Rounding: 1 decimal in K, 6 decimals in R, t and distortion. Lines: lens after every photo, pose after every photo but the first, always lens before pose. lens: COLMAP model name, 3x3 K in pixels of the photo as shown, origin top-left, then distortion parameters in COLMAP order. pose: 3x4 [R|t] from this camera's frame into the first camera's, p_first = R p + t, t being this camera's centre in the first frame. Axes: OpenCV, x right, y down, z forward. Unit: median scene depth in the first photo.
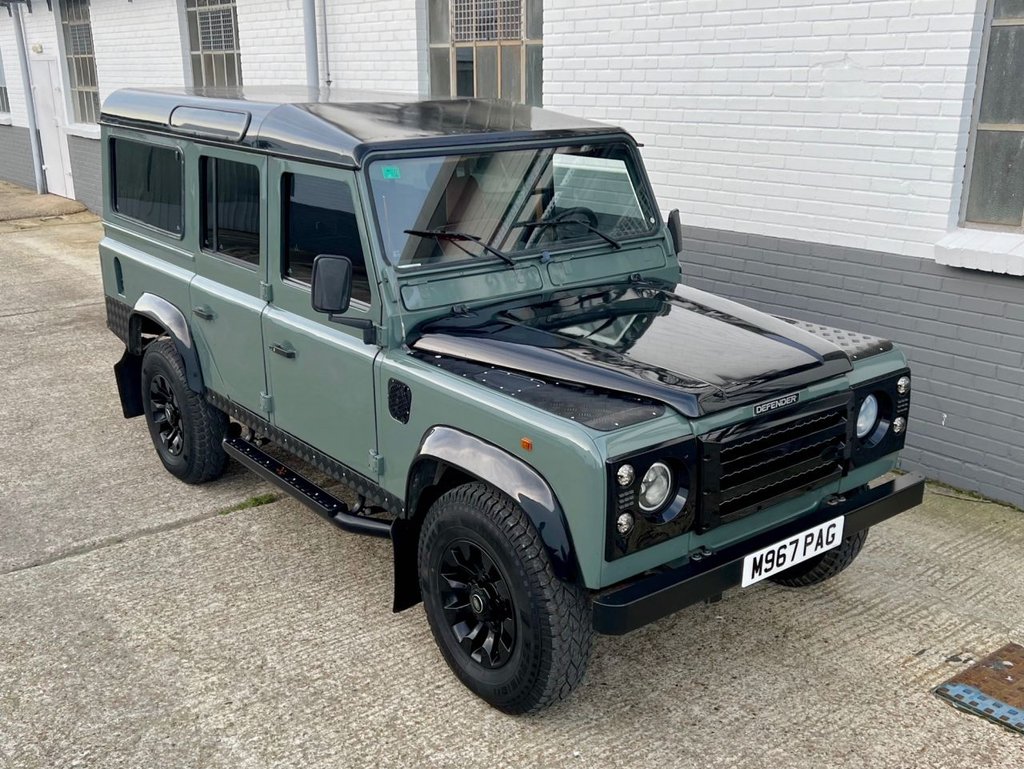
lens RADIAL K [[910.2, 0, 529.3], [0, 910.2, 342.0], [0, 0, 1]] dist [0.052180, -0.058959]
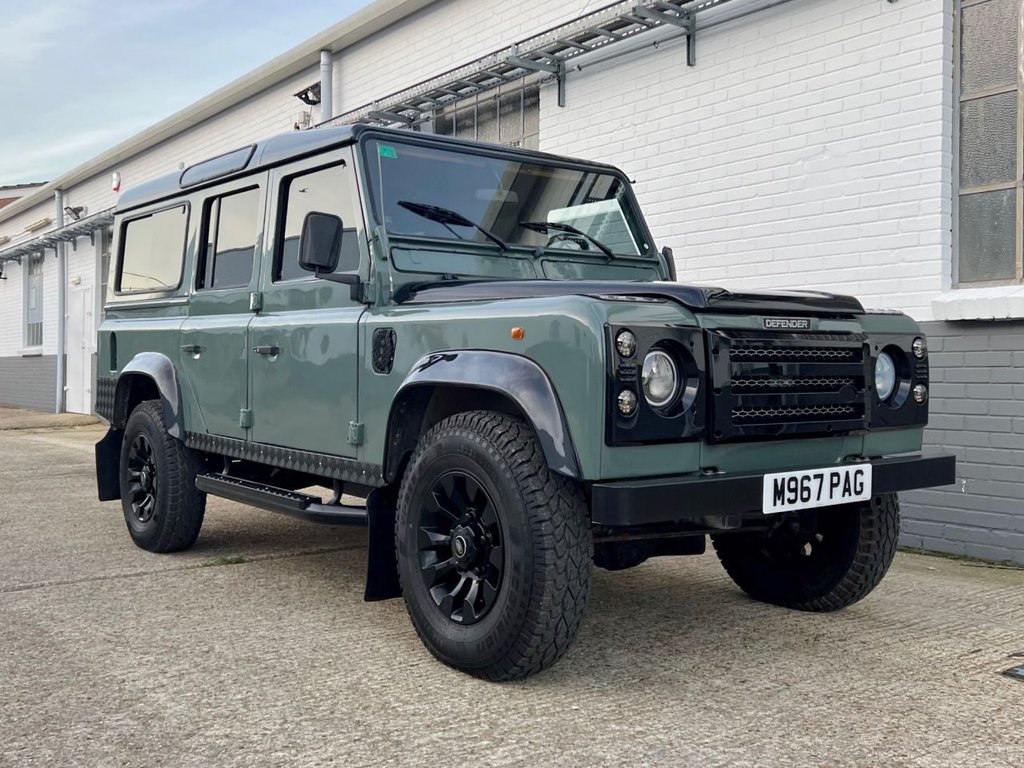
lens RADIAL K [[873.8, 0, 520.2], [0, 873.8, 380.6], [0, 0, 1]] dist [0.045424, -0.048918]
pose [[0.999942, 0.006029, -0.008958, 0.006726], [-0.008296, 0.959988, -0.279918, 0.354420], [0.006912, 0.279976, 0.959982, 0.147575]]
